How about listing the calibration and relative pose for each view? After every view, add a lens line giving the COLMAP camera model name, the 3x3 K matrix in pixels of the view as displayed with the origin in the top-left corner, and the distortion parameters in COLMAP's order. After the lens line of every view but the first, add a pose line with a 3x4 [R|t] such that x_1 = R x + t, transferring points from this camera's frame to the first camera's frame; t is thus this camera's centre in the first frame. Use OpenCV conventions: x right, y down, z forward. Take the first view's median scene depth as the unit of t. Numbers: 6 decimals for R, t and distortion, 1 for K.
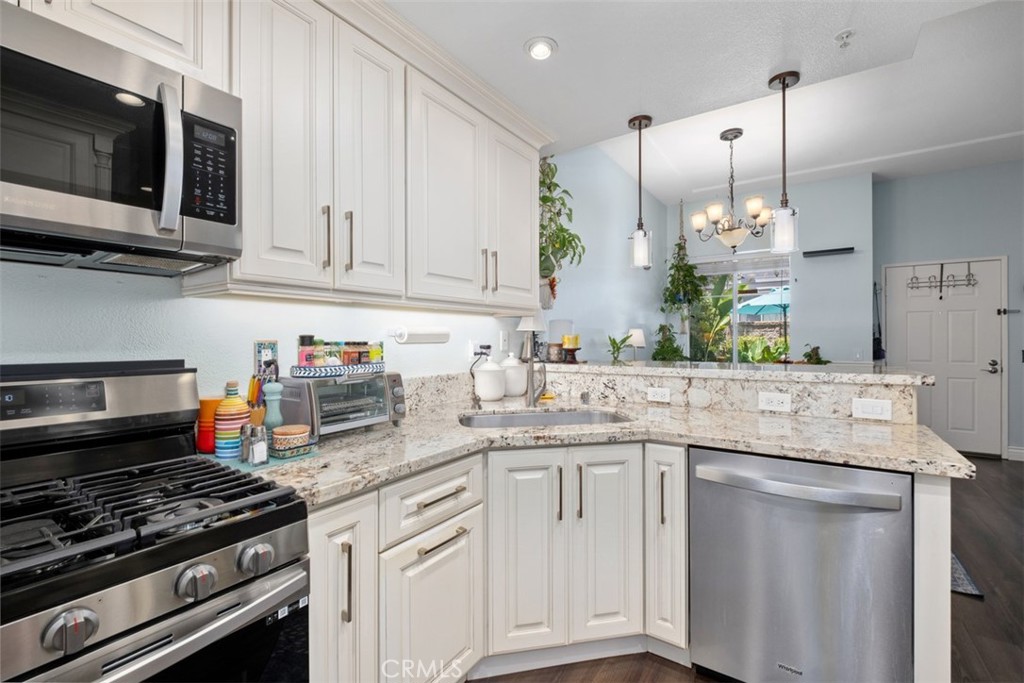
lens RADIAL K [[439.0, 0, 511.2], [0, 439.0, 337.1], [0, 0, 1]] dist [0.002307, -0.005545]
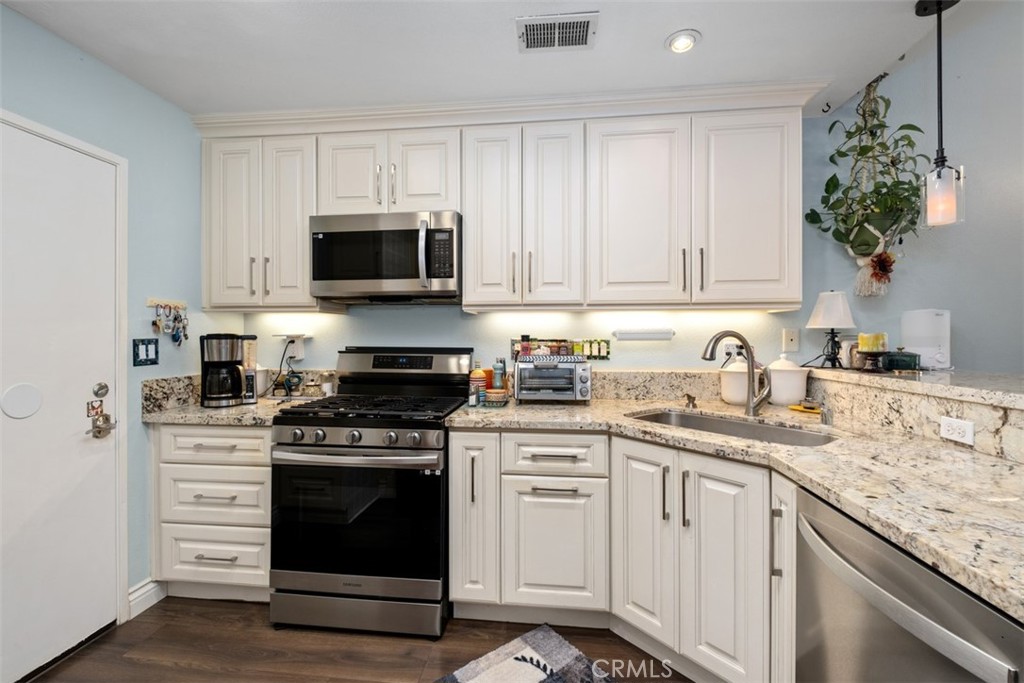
lens RADIAL K [[439.0, 0, 511.2], [0, 439.0, 337.1], [0, 0, 1]] dist [0.002307, -0.005545]
pose [[0.465435, 0.004789, -0.885069, 0.818922], [0.000195, 0.999985, 0.005514, -0.003831], [0.885082, -0.002739, 0.465427, 0.224470]]
